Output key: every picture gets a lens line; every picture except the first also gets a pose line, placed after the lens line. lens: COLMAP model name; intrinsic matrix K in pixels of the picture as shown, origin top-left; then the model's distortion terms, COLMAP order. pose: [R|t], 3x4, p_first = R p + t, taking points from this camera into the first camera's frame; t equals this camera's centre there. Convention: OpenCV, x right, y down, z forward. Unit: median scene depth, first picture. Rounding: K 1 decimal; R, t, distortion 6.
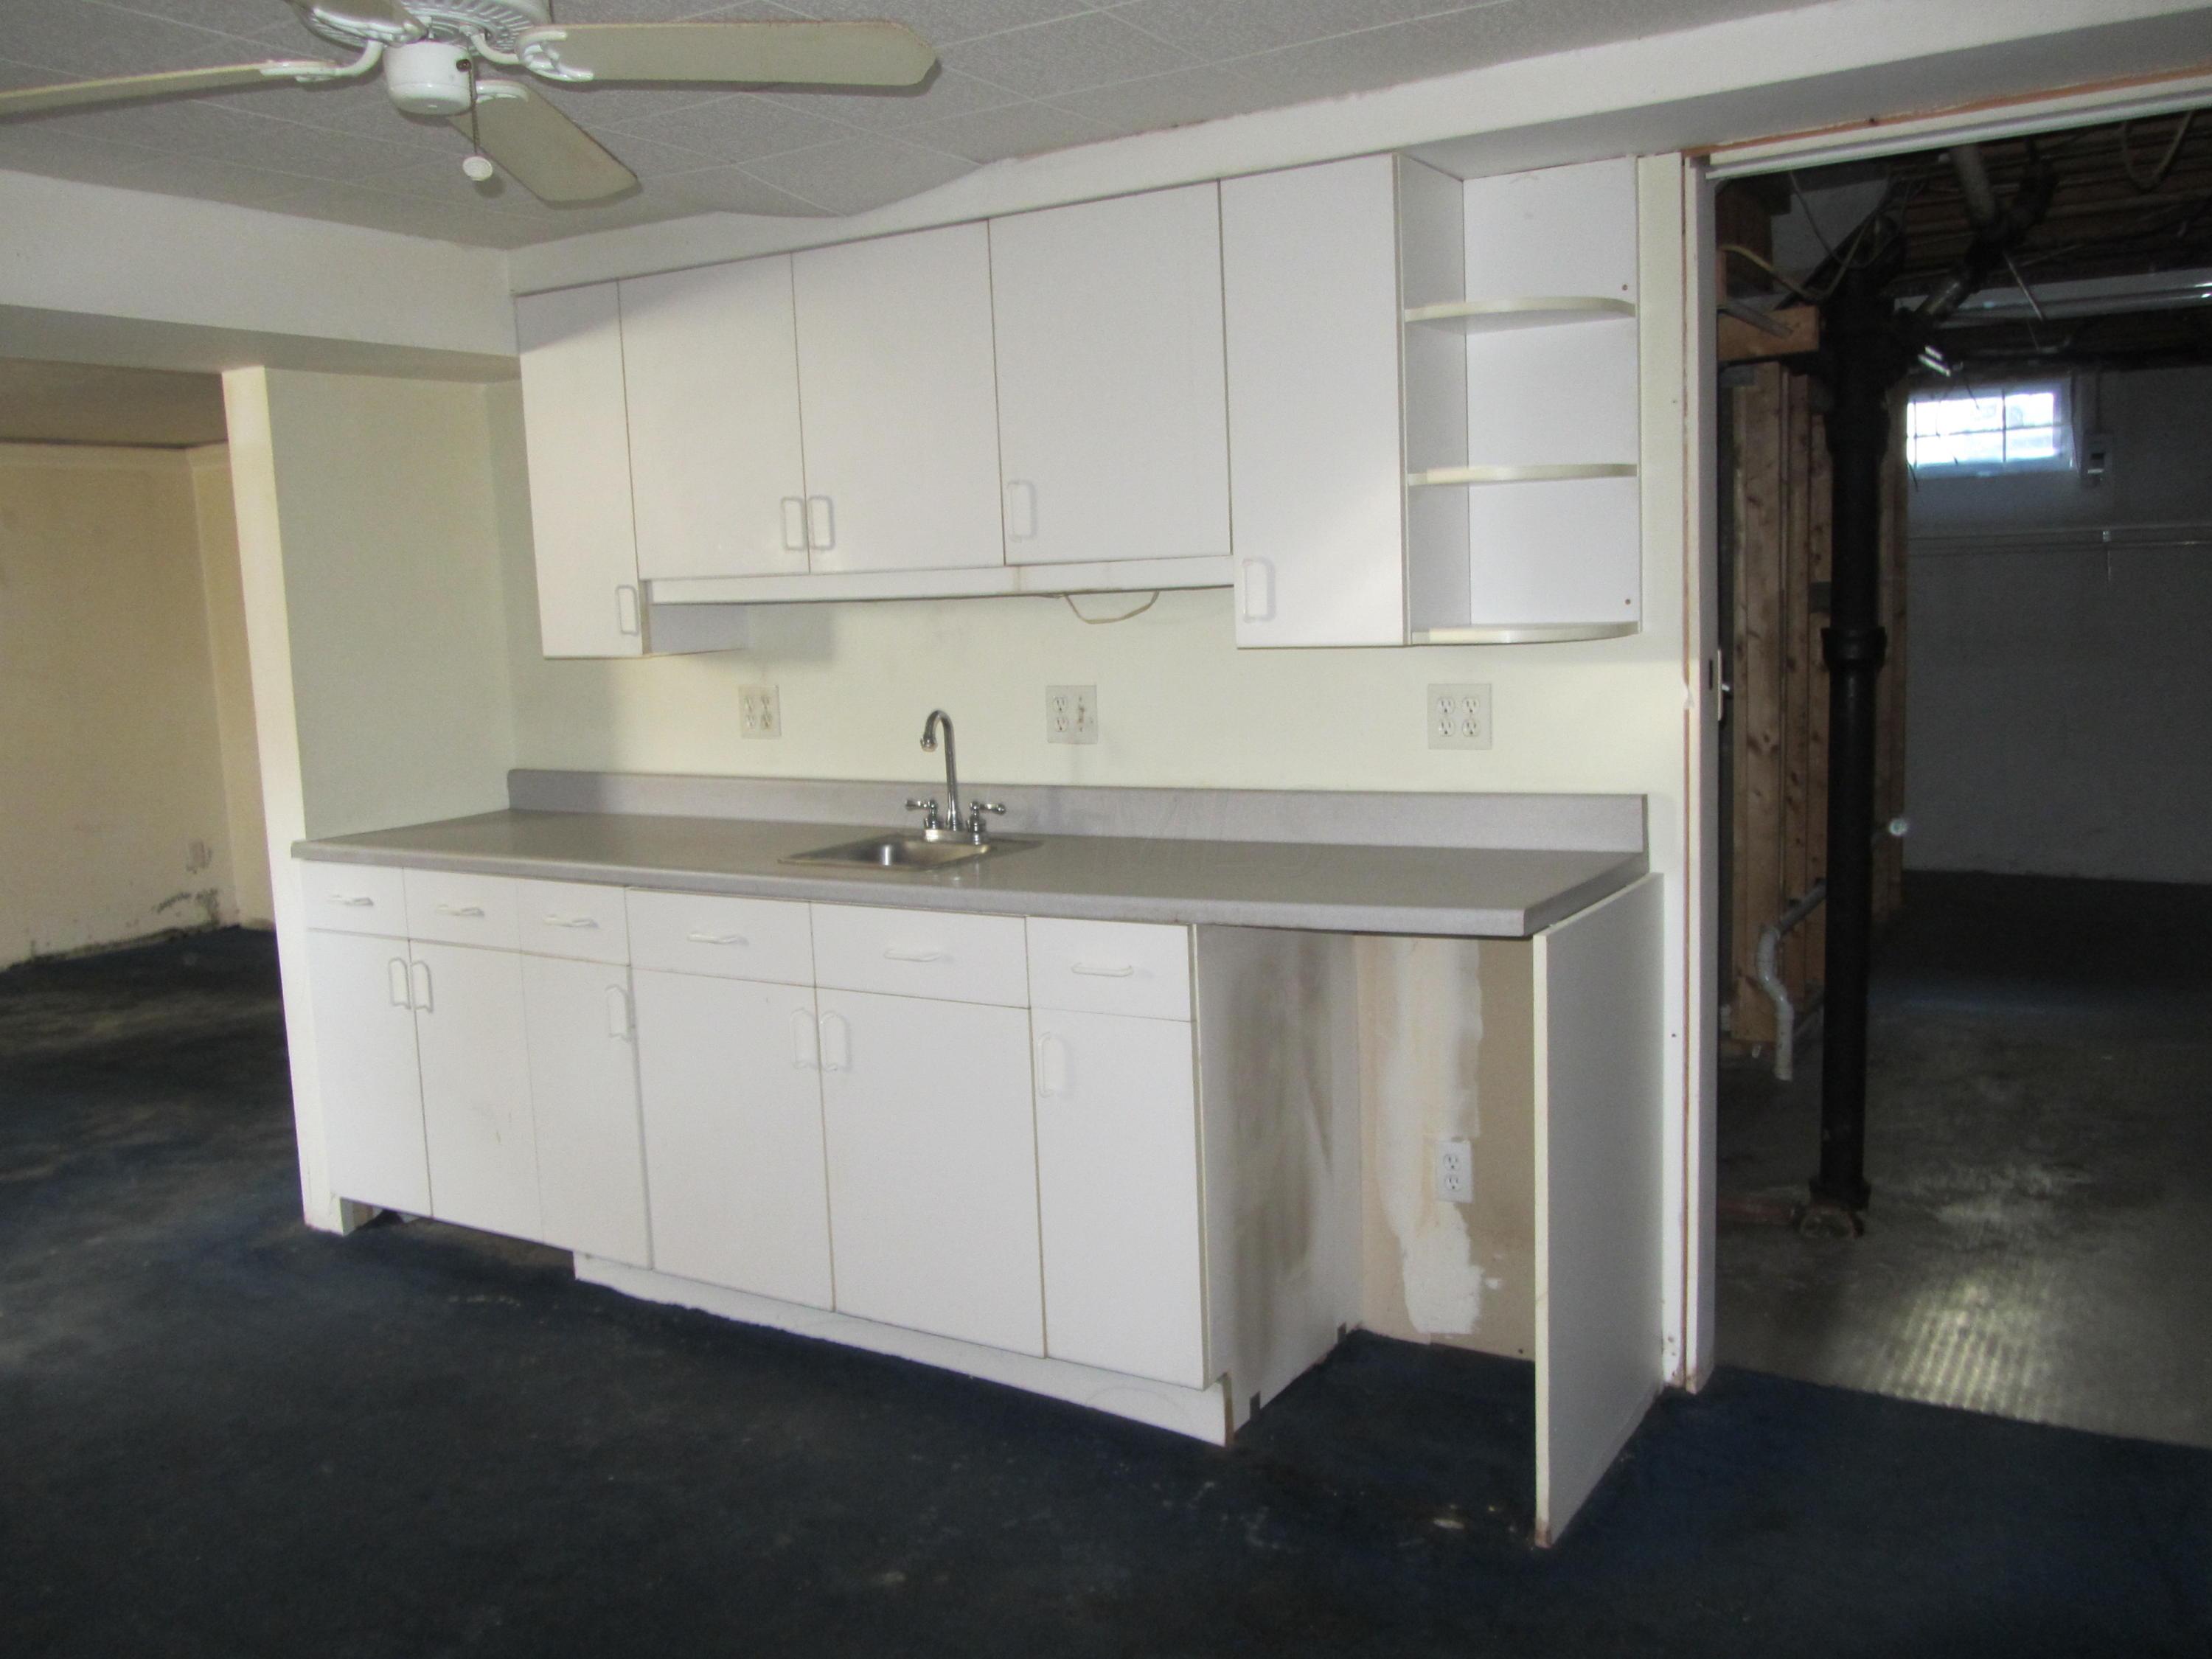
lens RADIAL K [[1859.5, 0, 1113.2], [0, 1859.5, 811.3], [0, 0, 1]] dist [-0.028902, 0.004418]
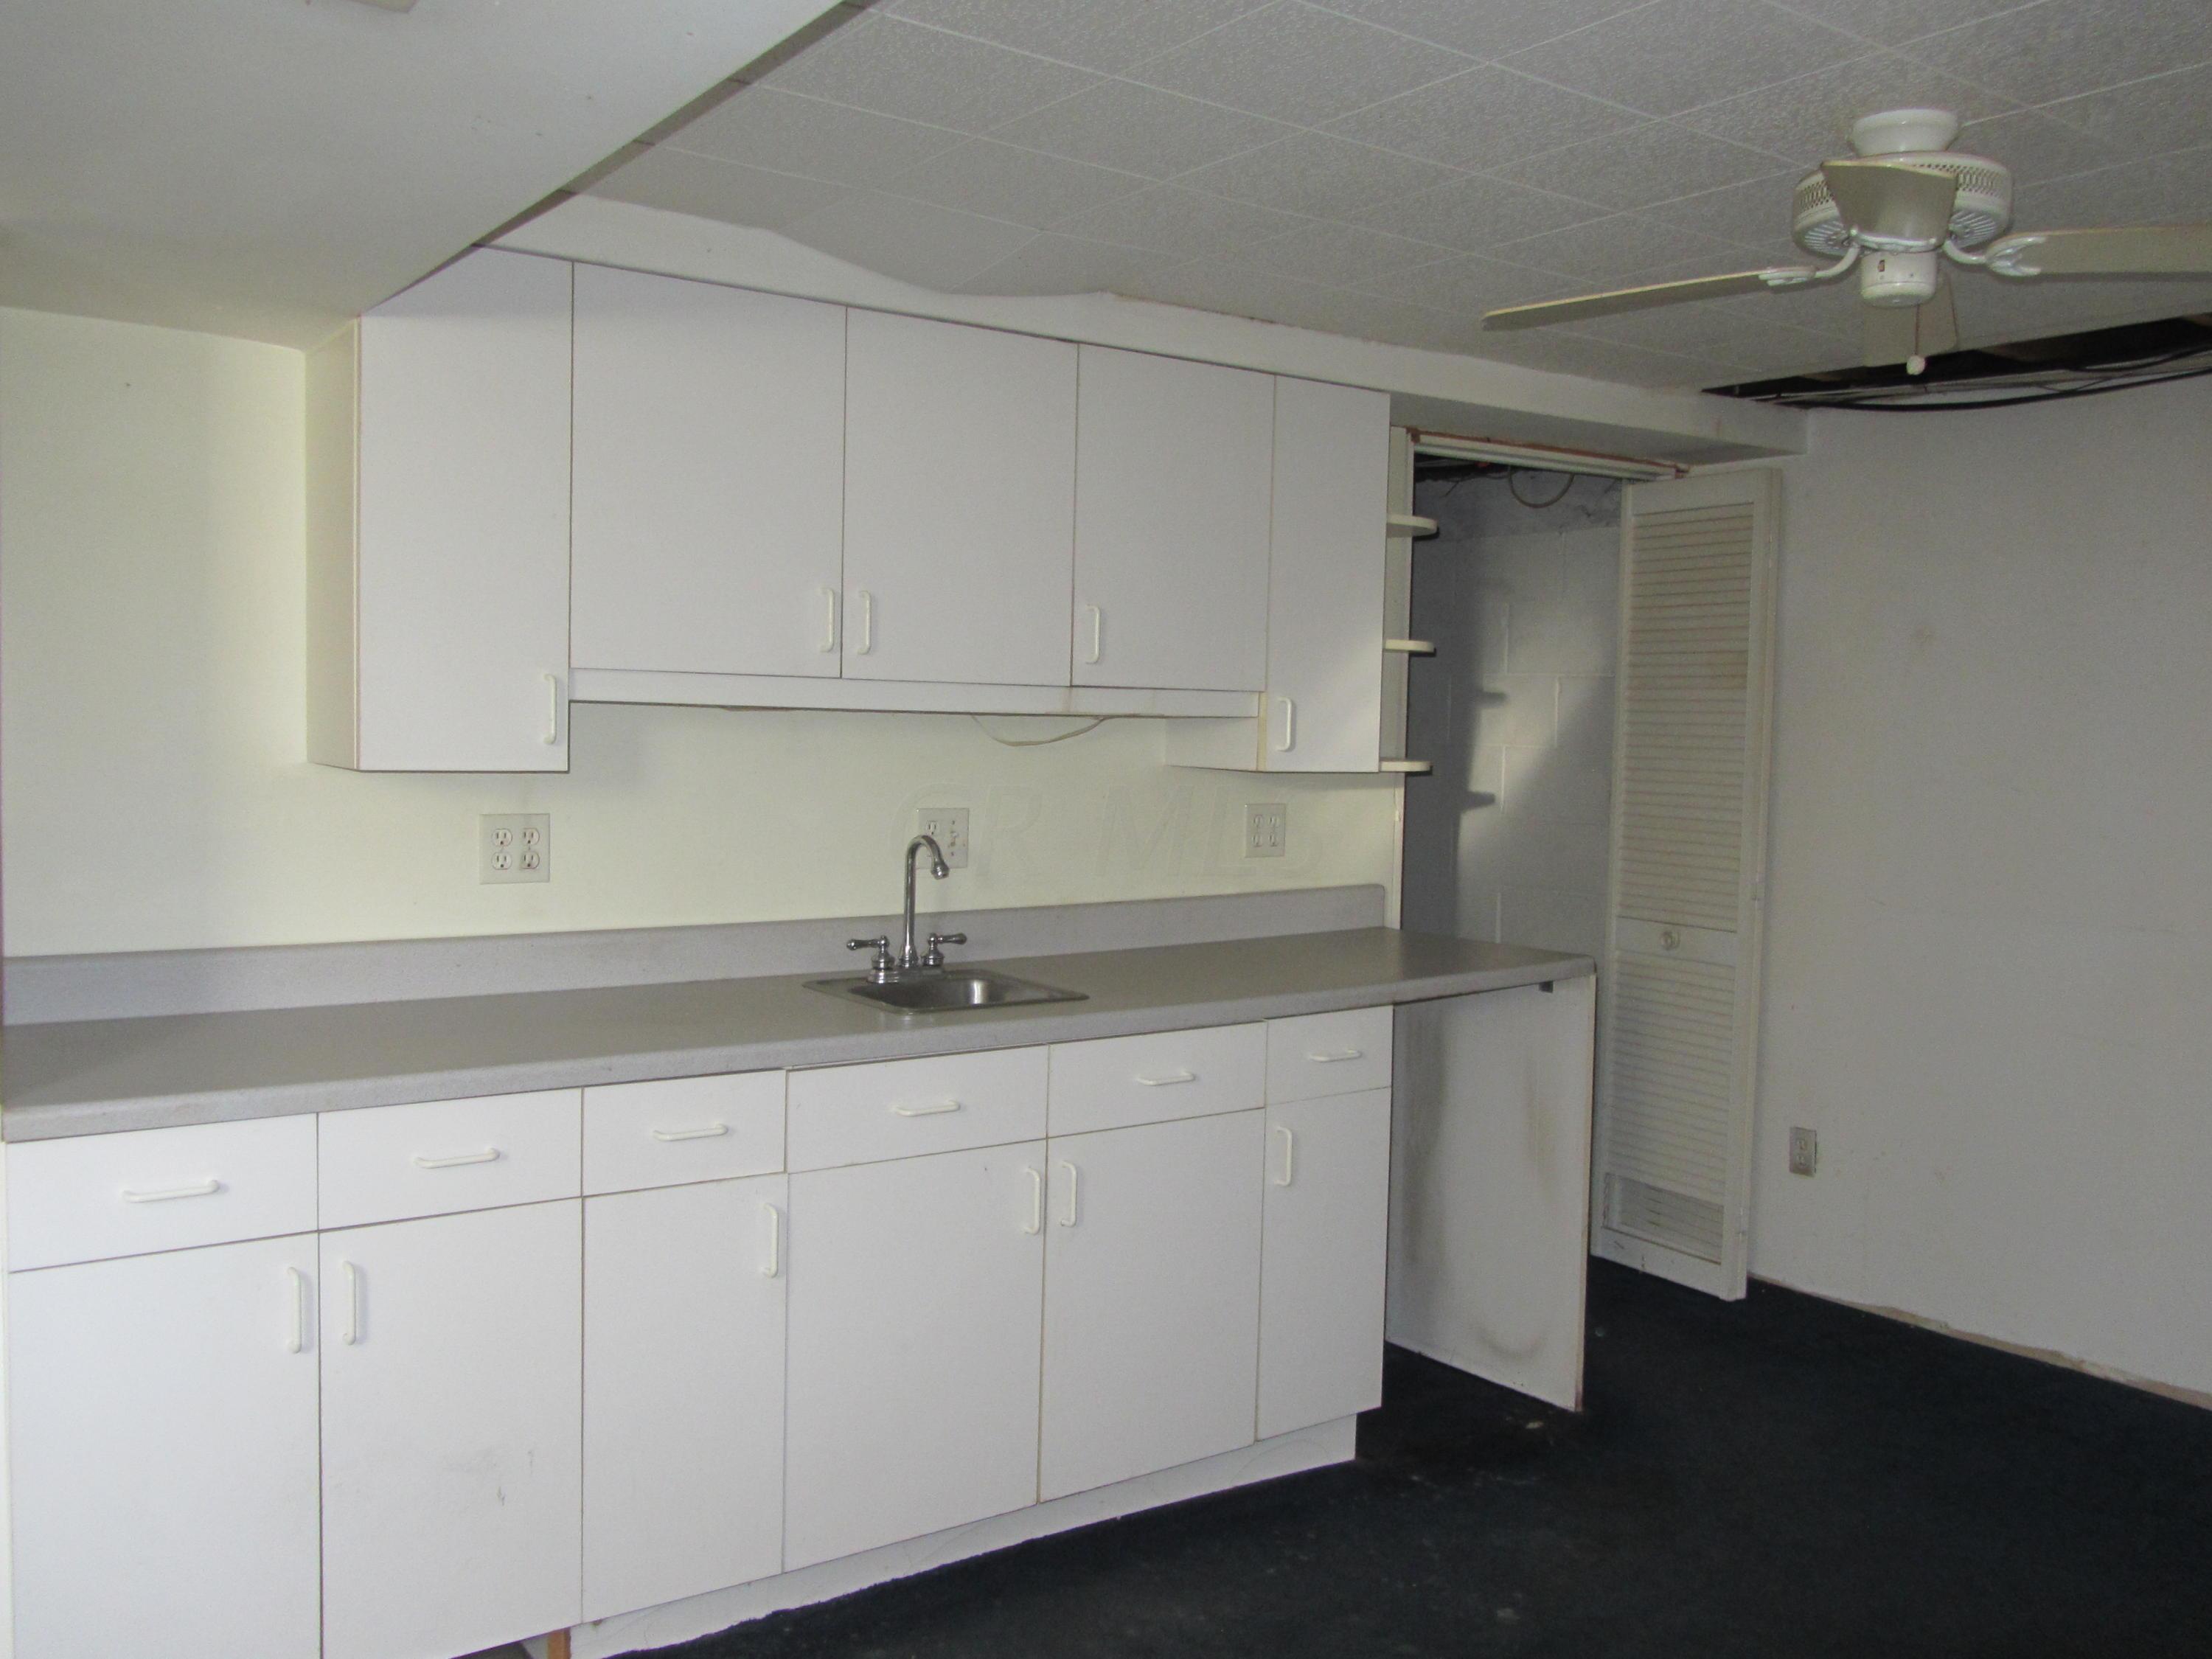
lens RADIAL K [[1859.5, 0, 1097.0], [0, 1859.5, 814.3], [0, 0, 1]] dist [-0.028902, 0.004418]
pose [[0.390179, -0.006132, 0.920719, -0.986184], [0.073892, 0.996961, -0.024674, -0.039146], [-0.917769, 0.077661, 0.389446, 0.615649]]
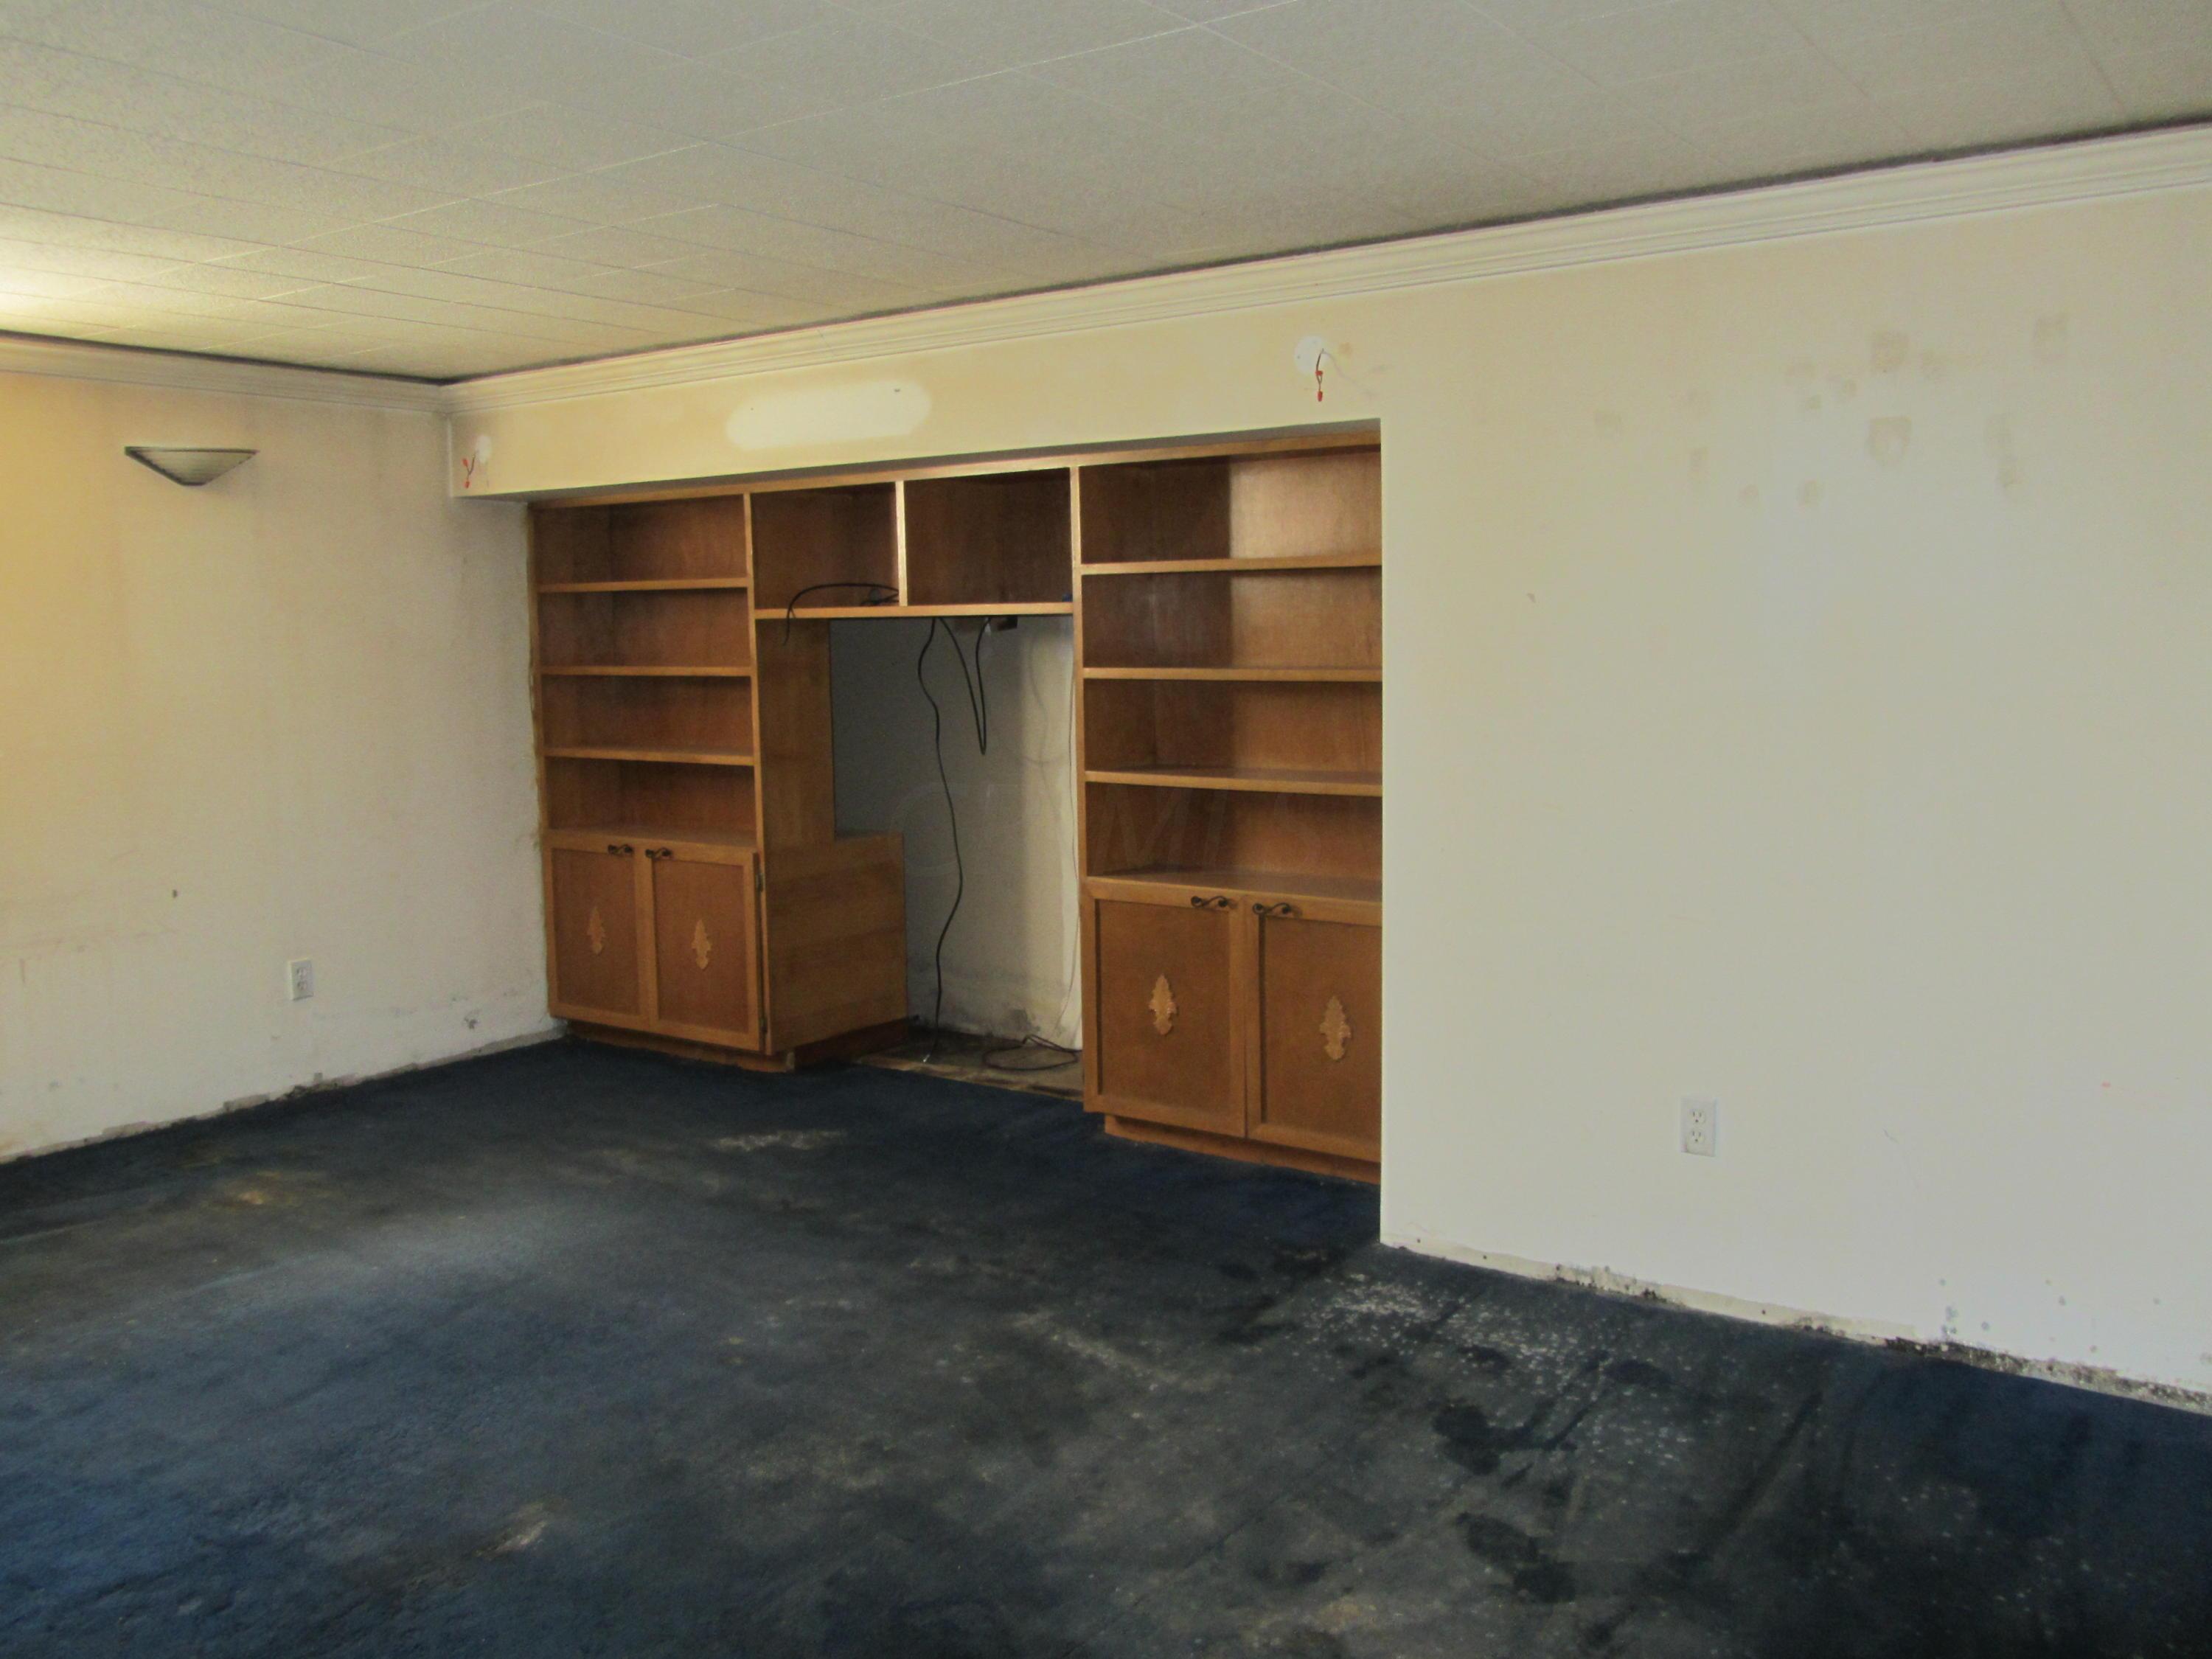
lens RADIAL K [[1859.5, 0, 1141.4], [0, 1859.5, 817.9], [0, 0, 1]] dist [-0.028902, 0.004418]
pose [[-0.078442, 0.135439, -0.987676, -0.328688], [-0.104336, 0.984172, 0.143245, -0.196634], [0.991444, 0.114286, -0.063069, 1.815962]]
